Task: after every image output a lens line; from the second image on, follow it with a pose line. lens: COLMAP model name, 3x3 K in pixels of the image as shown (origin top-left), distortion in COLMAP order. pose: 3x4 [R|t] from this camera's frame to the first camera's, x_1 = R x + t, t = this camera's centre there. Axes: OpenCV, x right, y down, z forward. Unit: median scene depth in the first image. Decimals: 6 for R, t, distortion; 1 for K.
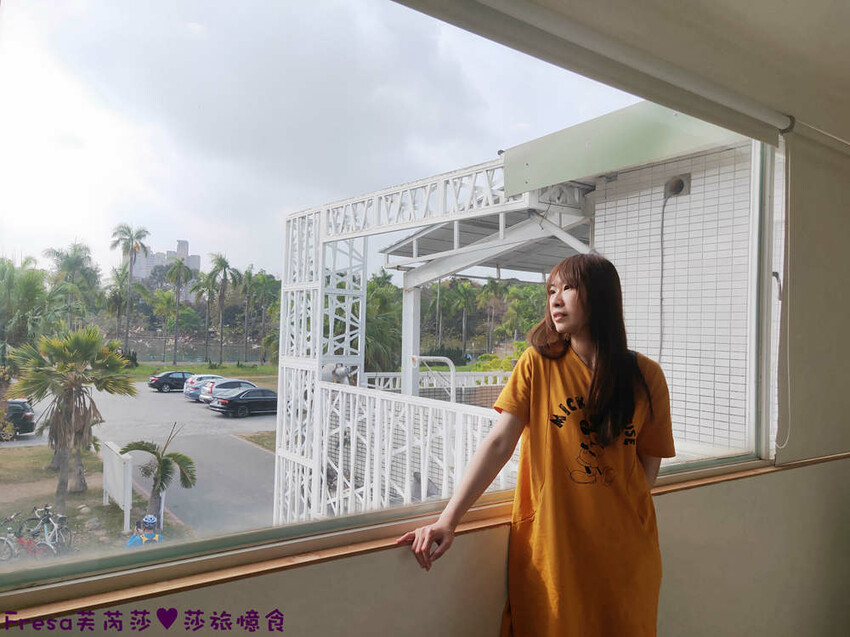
lens RADIAL K [[639.8, 0, 423.5], [0, 639.8, 316.6], [0, 0, 1]] dist [0.047665, -0.016094]
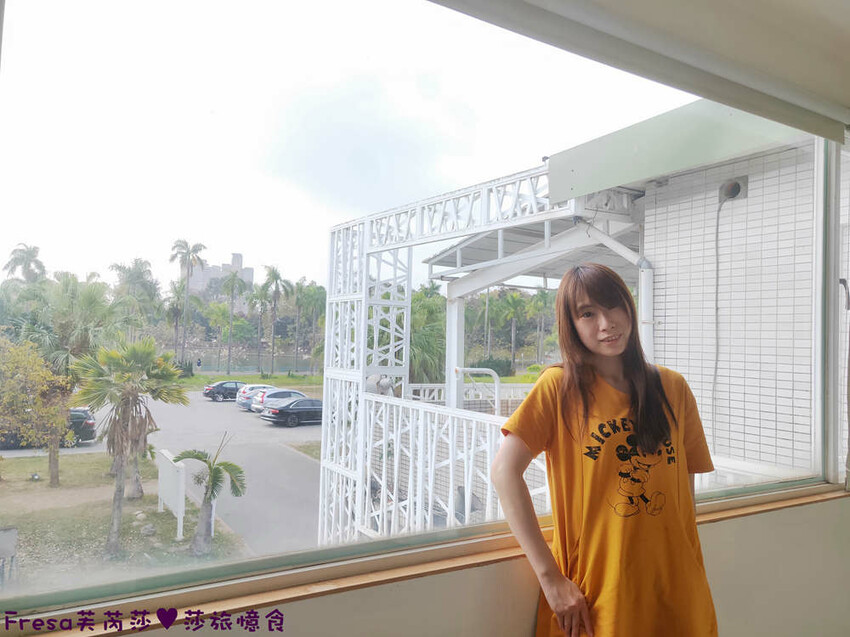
lens RADIAL K [[639.8, 0, 423.5], [0, 639.8, 316.6], [0, 0, 1]] dist [0.047665, -0.016094]
pose [[0.997120, -0.003544, -0.075753, 0.006369], [0.002322, 0.999866, -0.016211, -0.000632], [0.075800, 0.015988, 0.996995, 0.011667]]
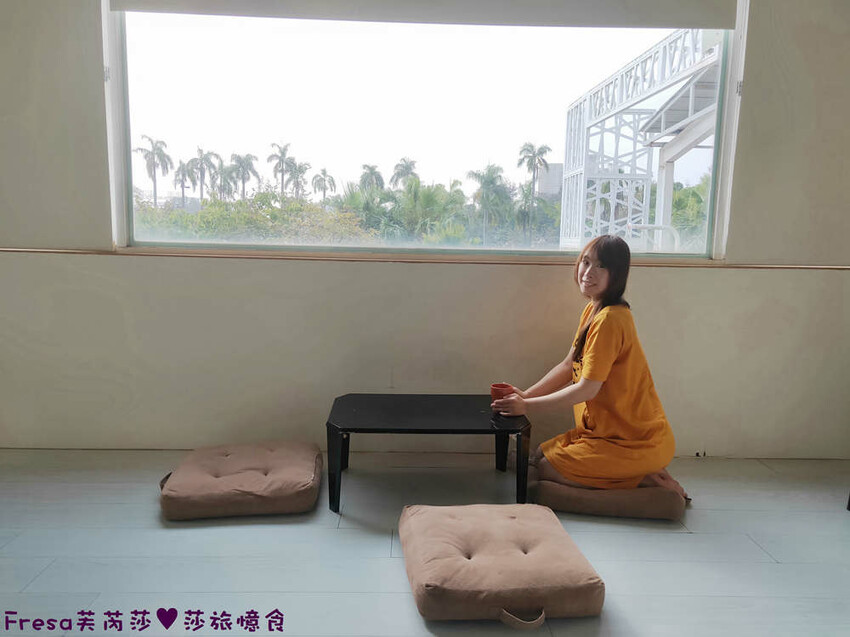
lens RADIAL K [[639.8, 0, 423.5], [0, 639.8, 316.6], [0, 0, 1]] dist [0.047665, -0.016094]
pose [[0.815968, 0.056133, -0.575366, 0.250755], [0.021090, 0.991722, 0.126662, 0.053960], [0.577713, -0.115487, 0.808029, -0.071385]]
